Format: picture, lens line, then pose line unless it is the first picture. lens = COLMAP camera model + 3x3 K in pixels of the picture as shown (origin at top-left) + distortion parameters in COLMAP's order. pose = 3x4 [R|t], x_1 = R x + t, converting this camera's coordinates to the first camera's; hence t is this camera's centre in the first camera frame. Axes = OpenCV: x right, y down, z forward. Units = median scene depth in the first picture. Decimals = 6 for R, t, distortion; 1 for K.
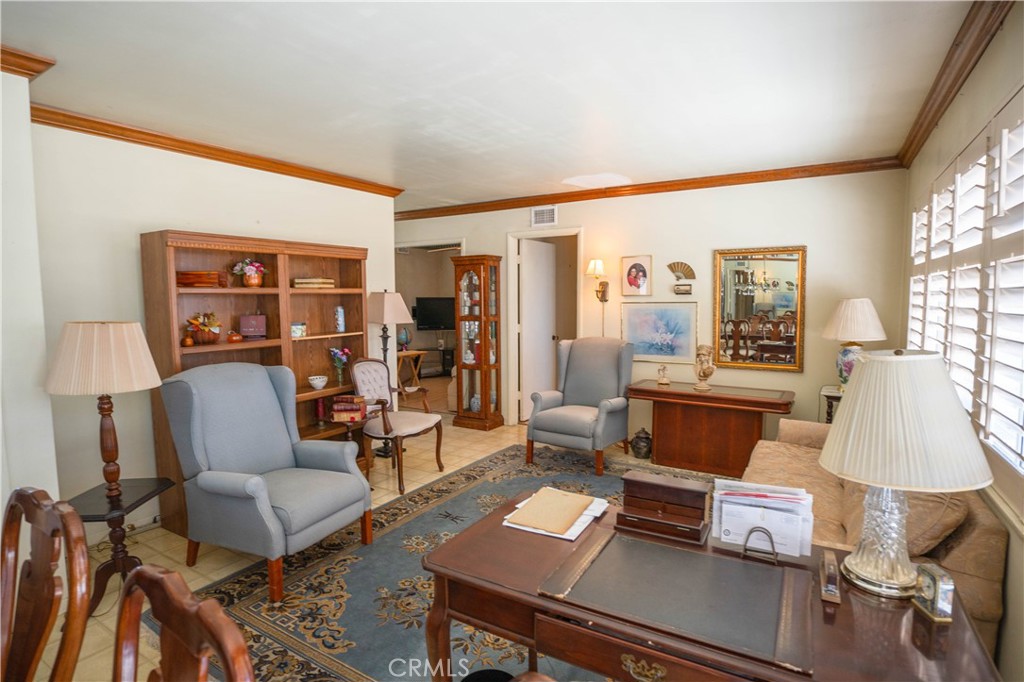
lens RADIAL K [[520.9, 0, 516.6], [0, 520.9, 342.8], [0, 0, 1]] dist [-0.032533, 0.001207]
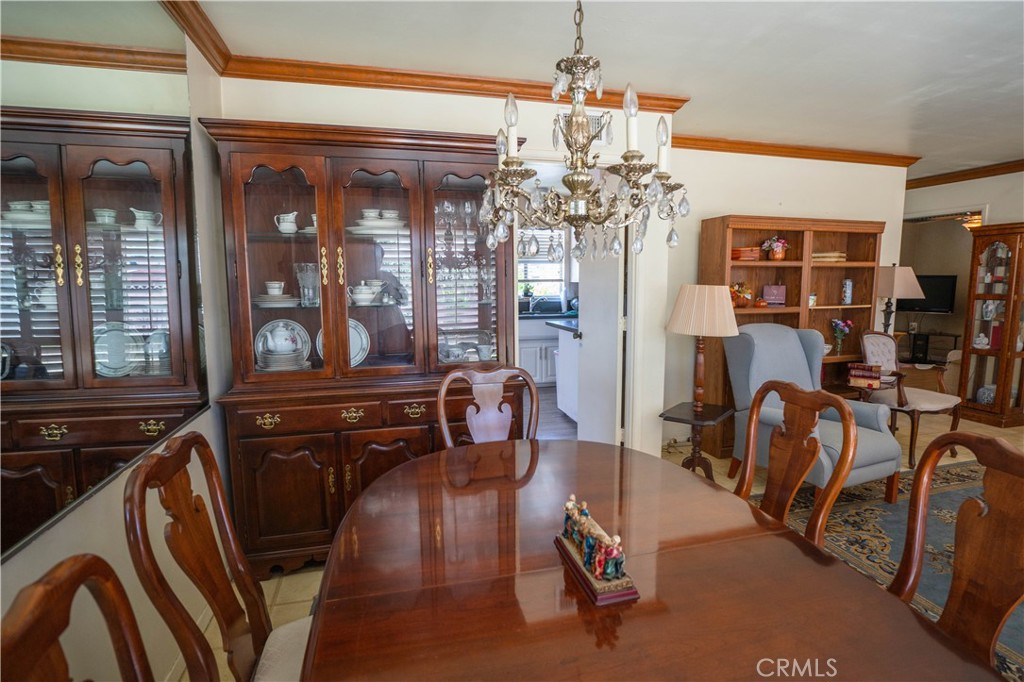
lens RADIAL K [[497.2, 0, 517.8], [0, 497.2, 344.2], [0, 0, 1]] dist [-0.043708, 0.008346]
pose [[0.720544, 0.092108, -0.687265, -0.135673], [-0.059778, 0.995700, 0.070773, 0.030440], [0.690828, -0.009911, 0.722951, -0.171862]]
